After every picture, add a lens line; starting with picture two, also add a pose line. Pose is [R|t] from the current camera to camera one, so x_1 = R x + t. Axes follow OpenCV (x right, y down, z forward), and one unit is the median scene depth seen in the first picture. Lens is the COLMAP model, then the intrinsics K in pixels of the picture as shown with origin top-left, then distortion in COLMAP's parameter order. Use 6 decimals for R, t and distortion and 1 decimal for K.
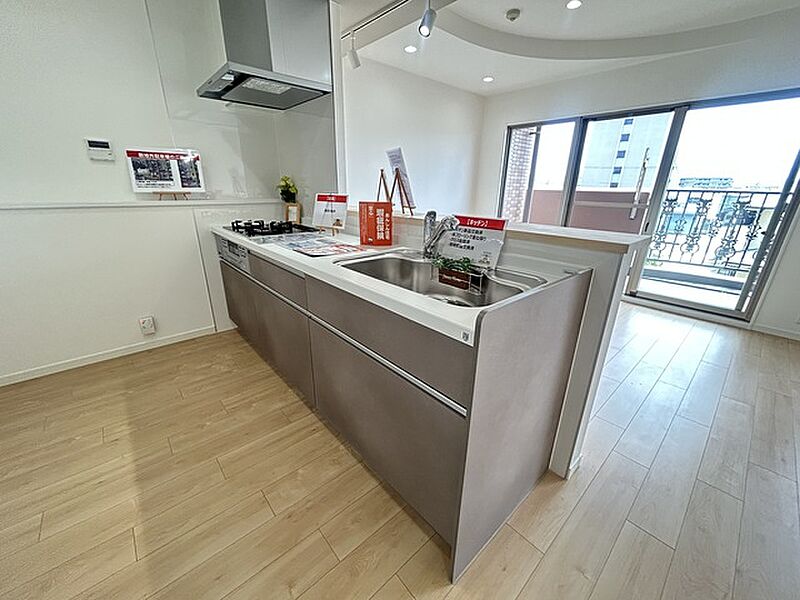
lens RADIAL K [[324.7, 0, 404.8], [0, 324.7, 302.0], [0, 0, 1]] dist [0.004543, 0.000705]
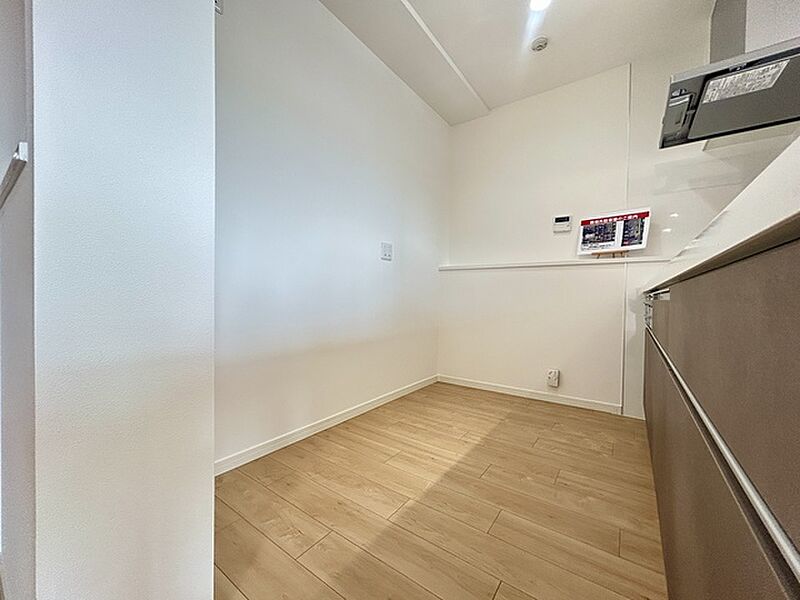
lens RADIAL K [[324.7, 0, 401.7], [0, 324.7, 301.5], [0, 0, 1]] dist [0.004543, 0.000705]
pose [[0.208413, -0.010380, -0.977986, 0.114344], [-0.347993, 0.933720, -0.084069, 0.105414], [0.914038, 0.357853, 0.190987, 0.300284]]
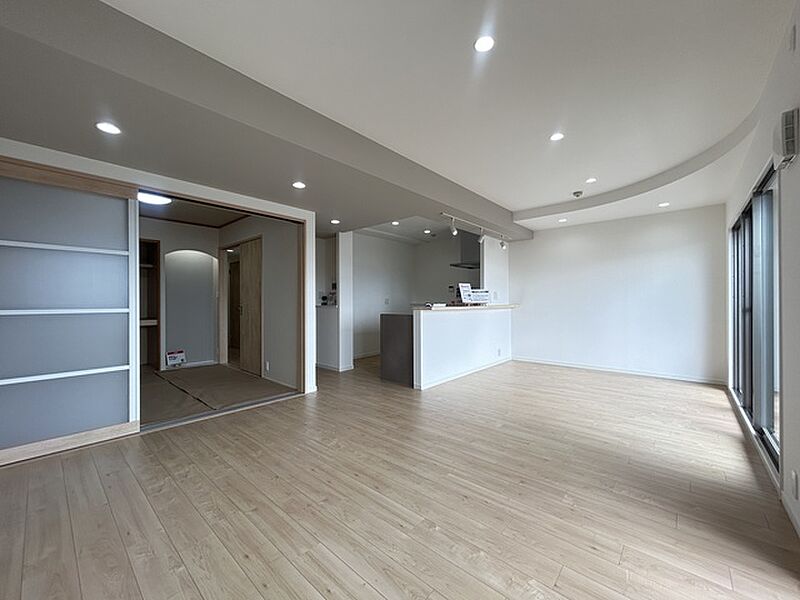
lens RADIAL K [[324.7, 0, 399.8], [0, 324.7, 299.9], [0, 0, 1]] dist [0.004543, 0.000705]
pose [[0.113156, -0.021491, -0.993345, 2.106967], [-0.338259, 0.939211, -0.058853, 0.009676], [0.934225, 0.342667, 0.099008, 0.231337]]
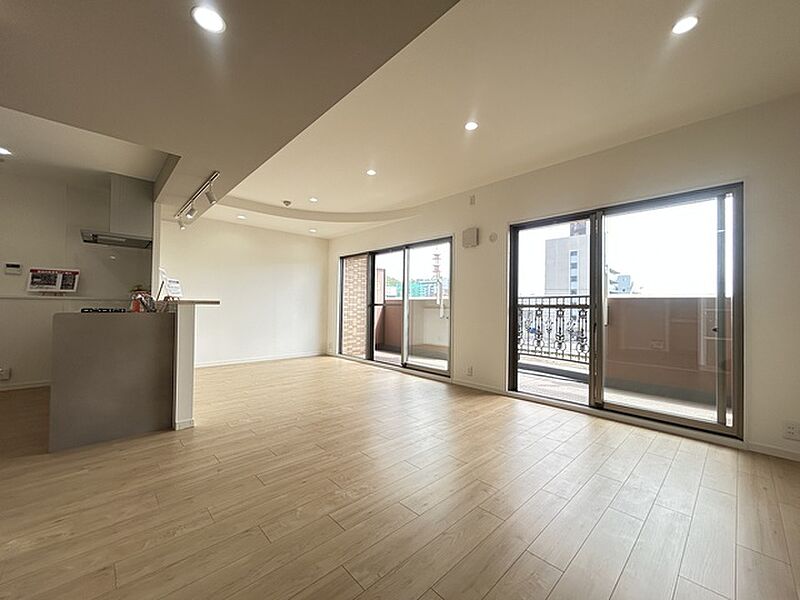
lens RADIAL K [[324.7, 0, 398.7], [0, 324.7, 297.0], [0, 0, 1]] dist [0.004543, 0.000705]
pose [[0.999951, -0.004884, 0.008576, 1.084311], [0.007686, 0.930463, -0.366306, 0.328547], [-0.006191, 0.366354, 0.930455, -0.584393]]
